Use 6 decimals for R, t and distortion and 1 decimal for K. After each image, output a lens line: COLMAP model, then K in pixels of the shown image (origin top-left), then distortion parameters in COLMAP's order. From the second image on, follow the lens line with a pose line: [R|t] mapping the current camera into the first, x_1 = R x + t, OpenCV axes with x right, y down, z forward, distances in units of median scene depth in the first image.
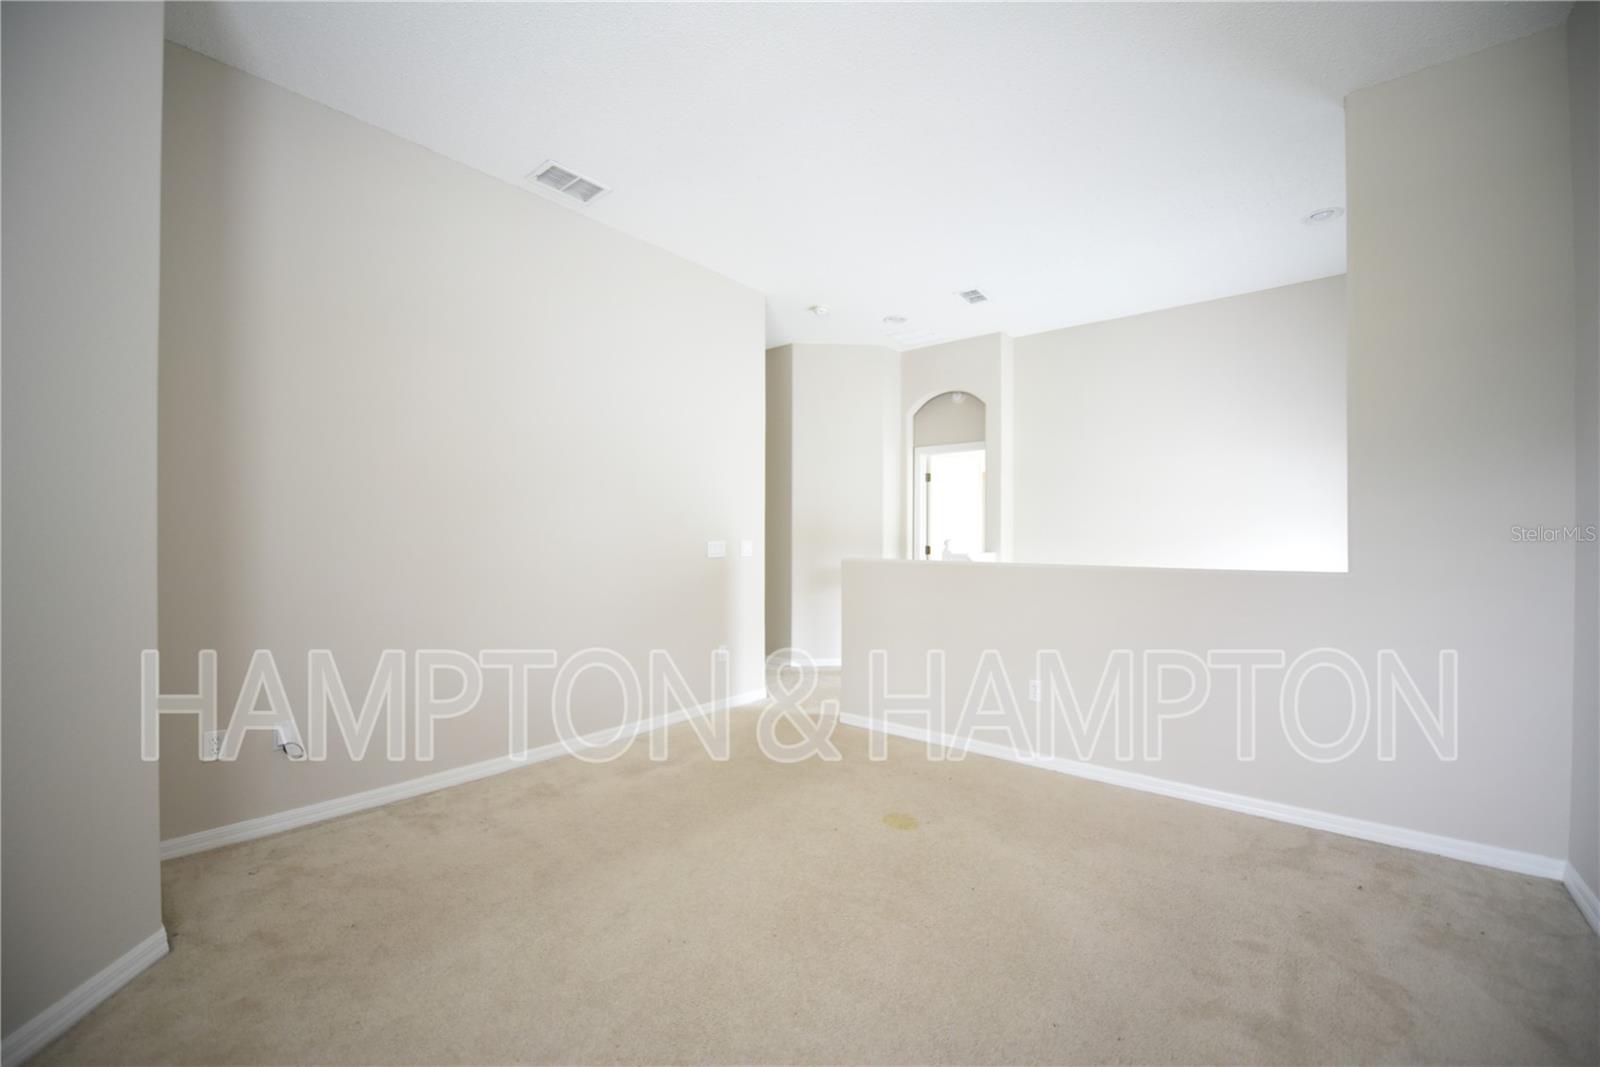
lens RADIAL K [[646.3, 0, 800.0], [0, 646.3, 533.5], [0, 0, 1]] dist [0.000330, -0.000281]
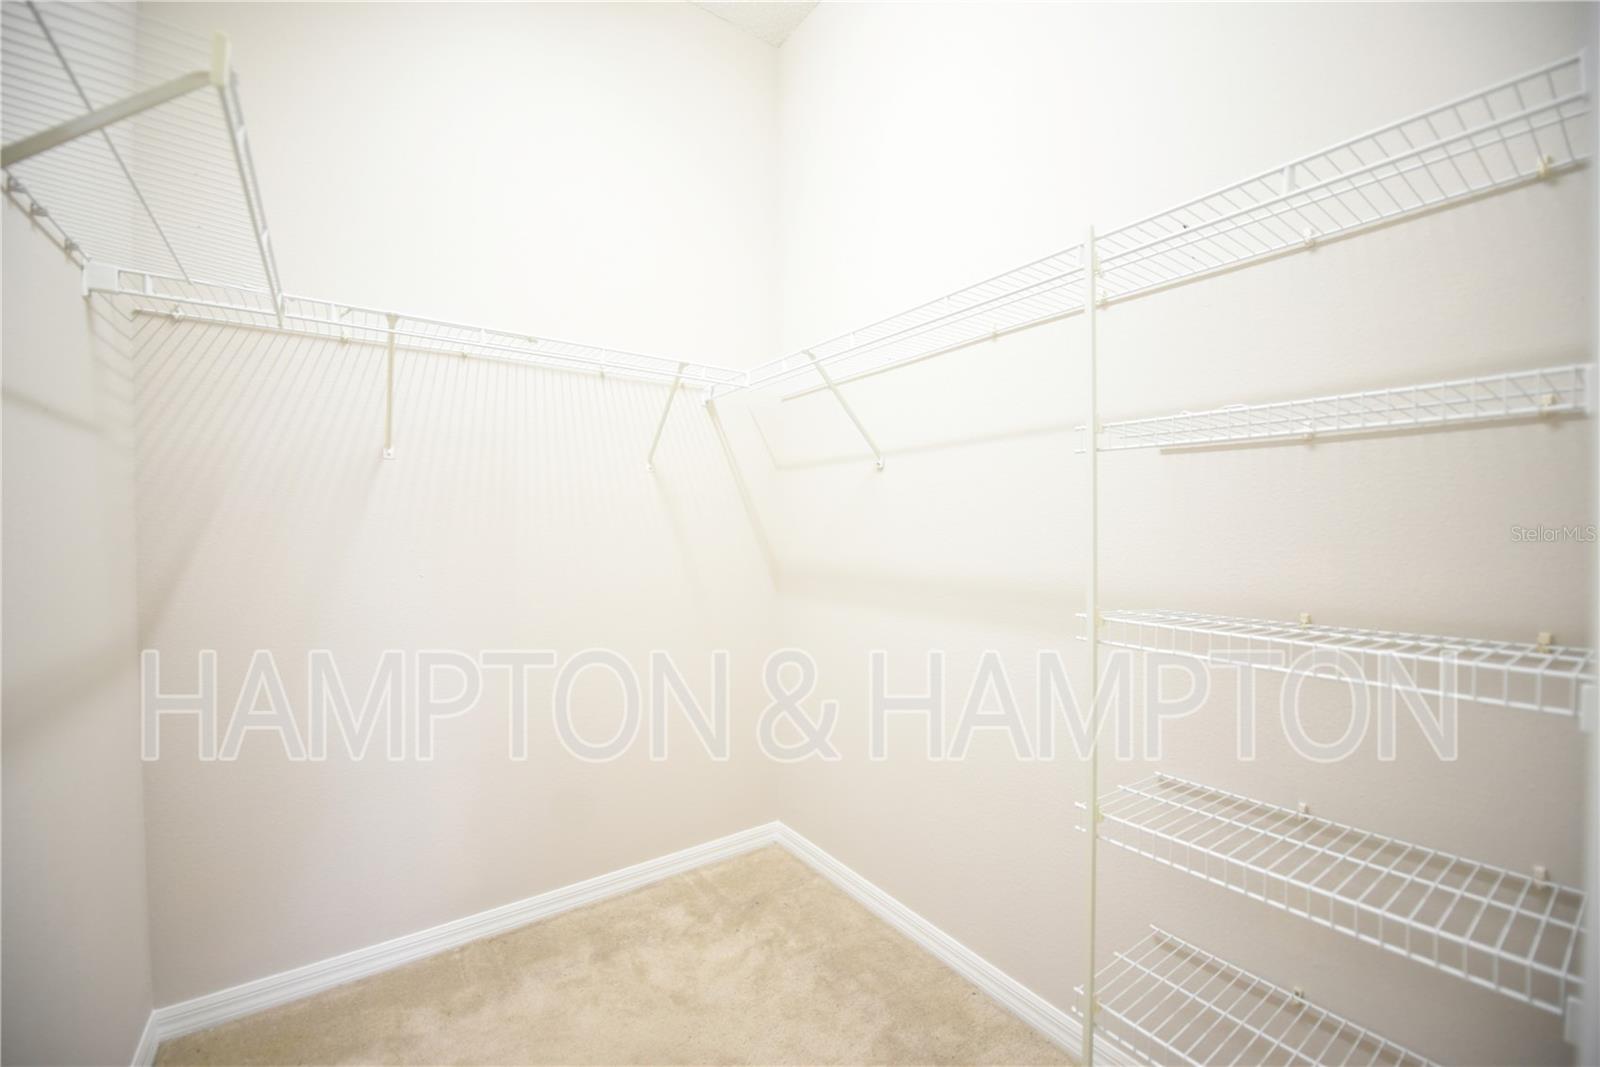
lens RADIAL K [[646.3, 0, 800.0], [0, 646.3, 533.5], [0, 0, 1]] dist [0.000330, -0.000281]
pose [[0.999994, 0.001350, 0.003032, 1.118057], [-0.001350, 0.999999, 0.000144, 0.000330], [-0.003032, -0.000148, 0.999995, 0.005290]]
